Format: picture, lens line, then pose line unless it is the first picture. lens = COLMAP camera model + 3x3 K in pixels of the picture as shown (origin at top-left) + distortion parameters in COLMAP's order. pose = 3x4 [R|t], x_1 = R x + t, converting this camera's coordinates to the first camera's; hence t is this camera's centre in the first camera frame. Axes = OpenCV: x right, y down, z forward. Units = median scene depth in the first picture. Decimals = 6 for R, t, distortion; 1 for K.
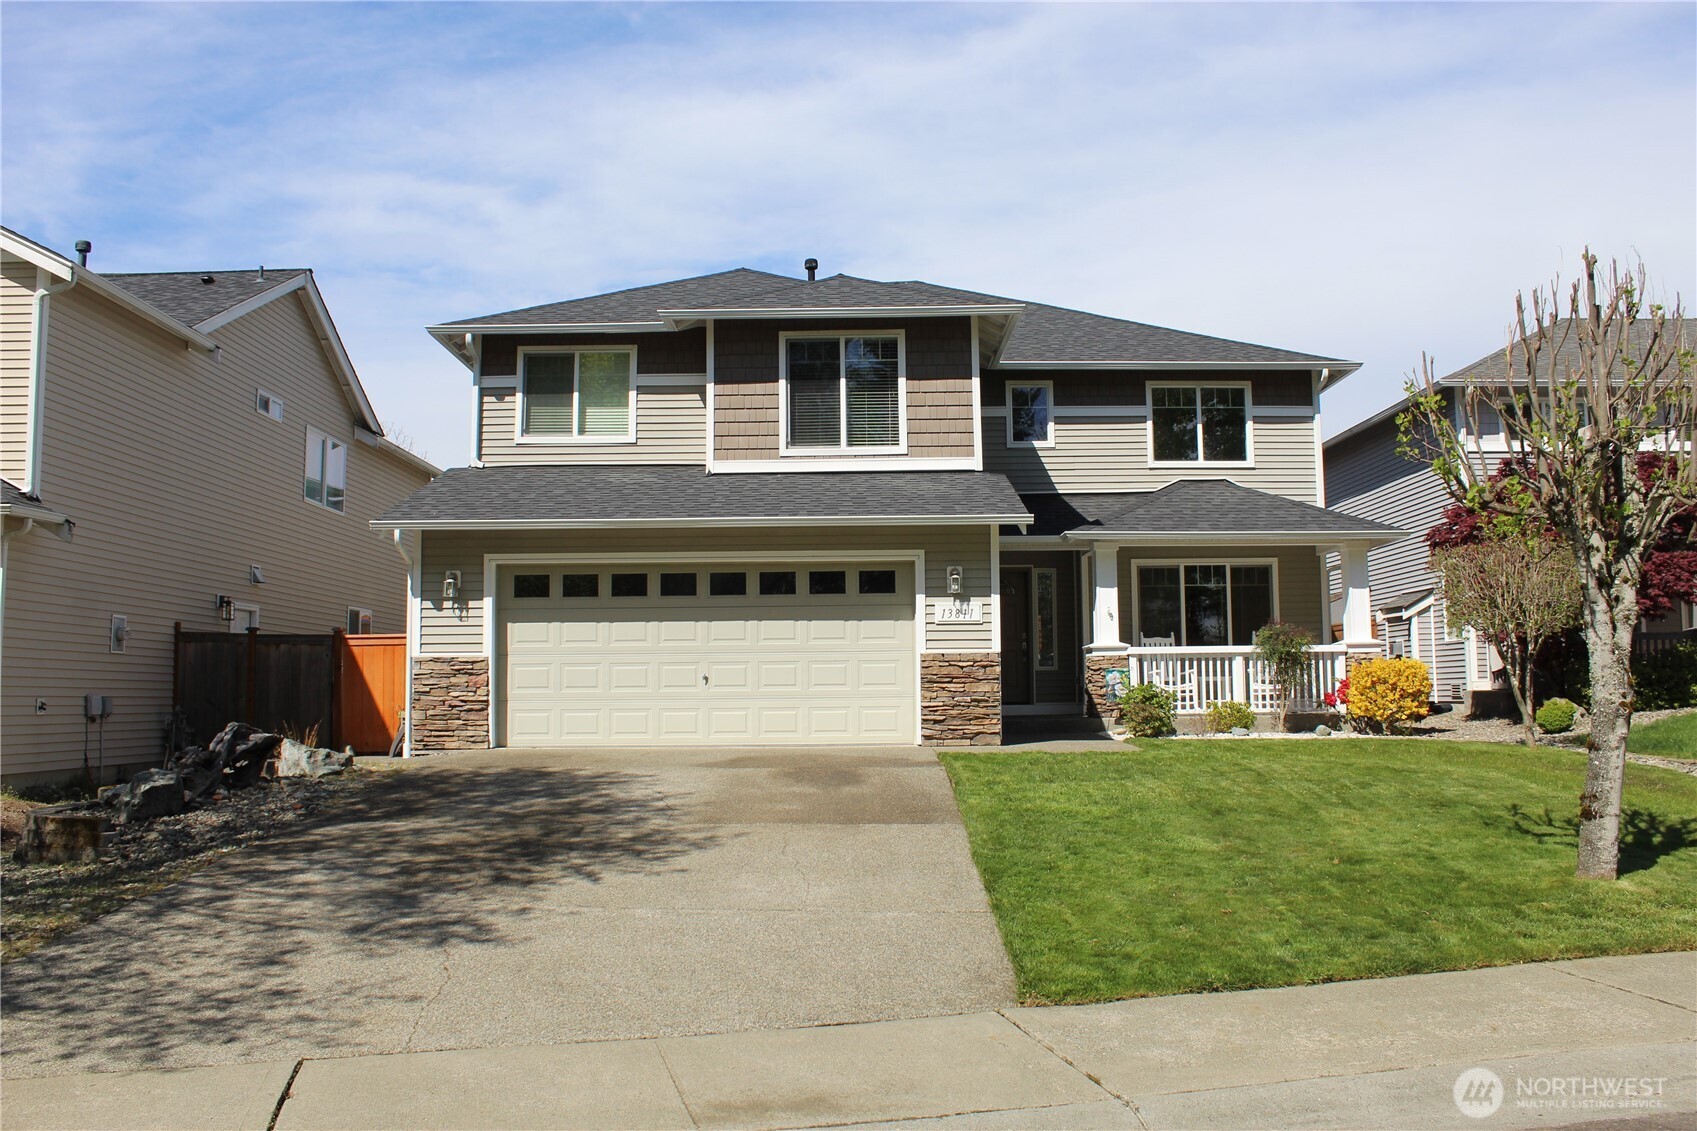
lens RADIAL K [[1424.5, 0, 848.5], [0, 1424.5, 565.5], [0, 0, 1]] dist [-0.123729, -0.001084]
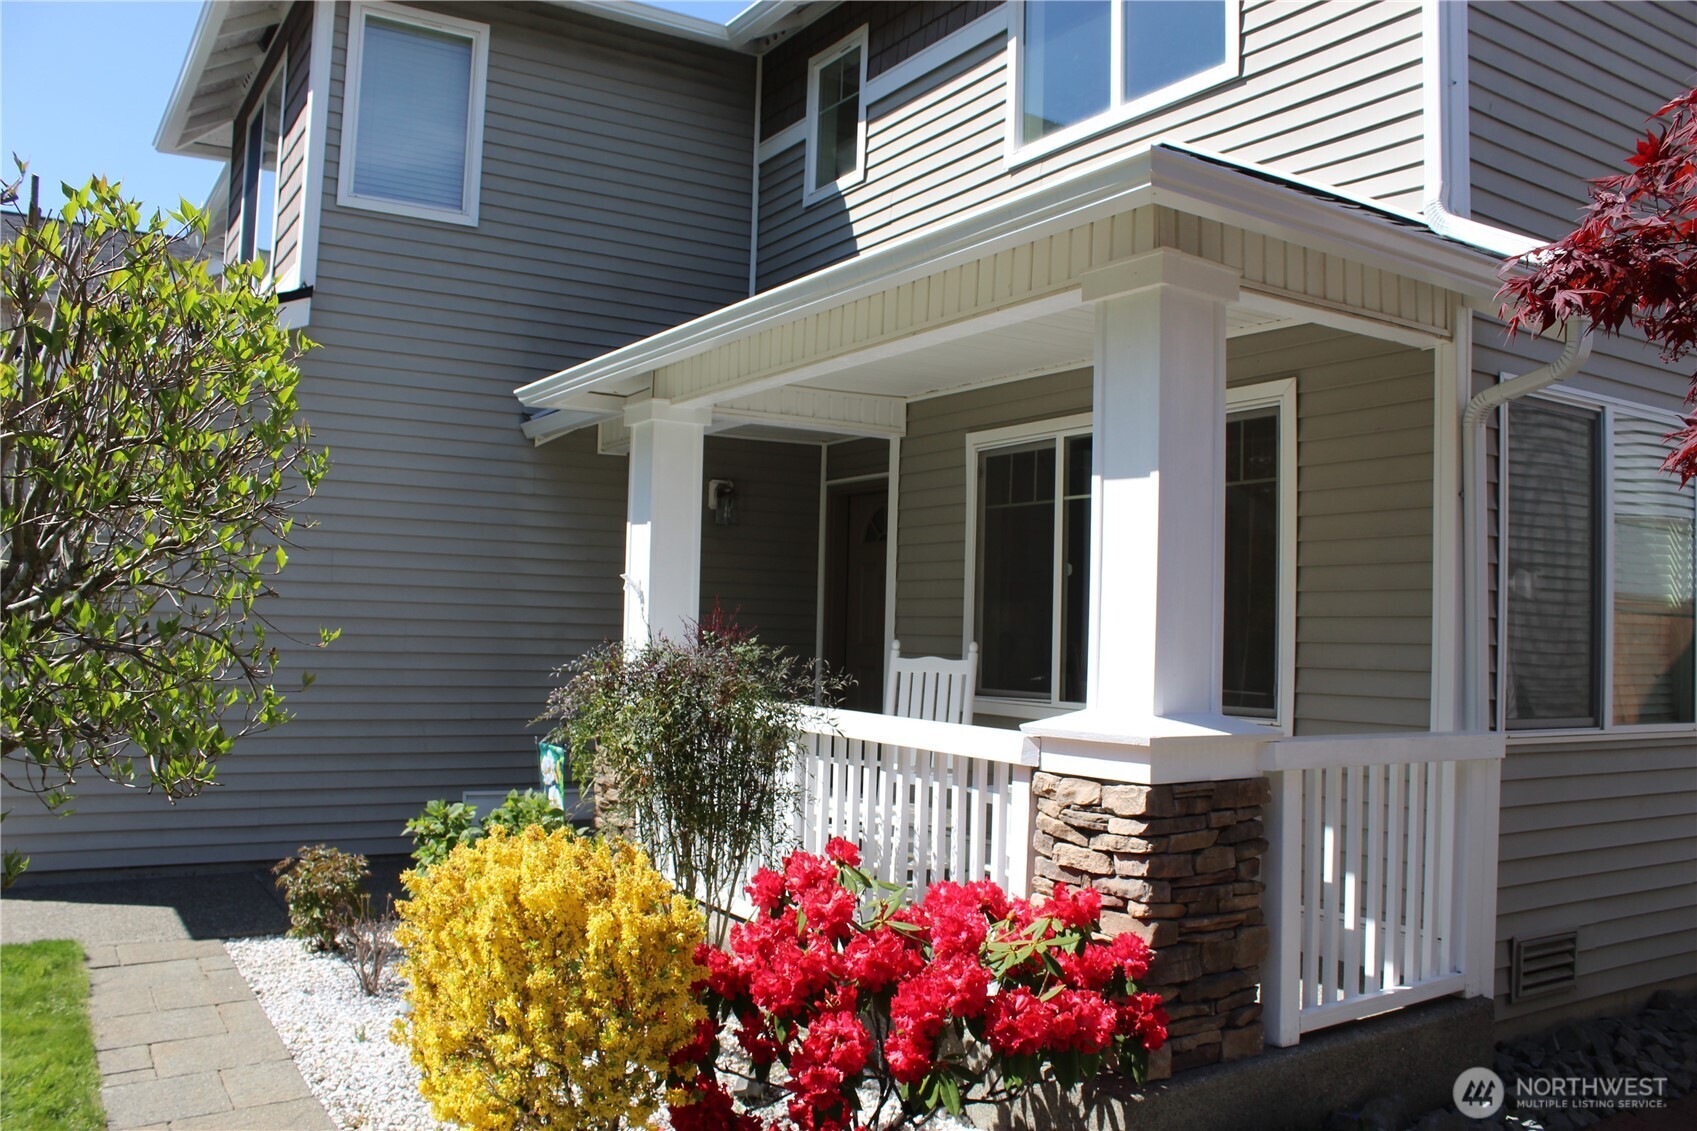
lens RADIAL K [[1395.1, 0, 843.8], [0, 1395.1, 570.1], [0, 0, 1]] dist [-0.186244, 0.131609]
pose [[0.525778, -0.012271, -0.850534, 0.555245], [0.044512, 0.998923, 0.013104, 0.027837], [0.849457, -0.044749, 0.525758, 0.906159]]
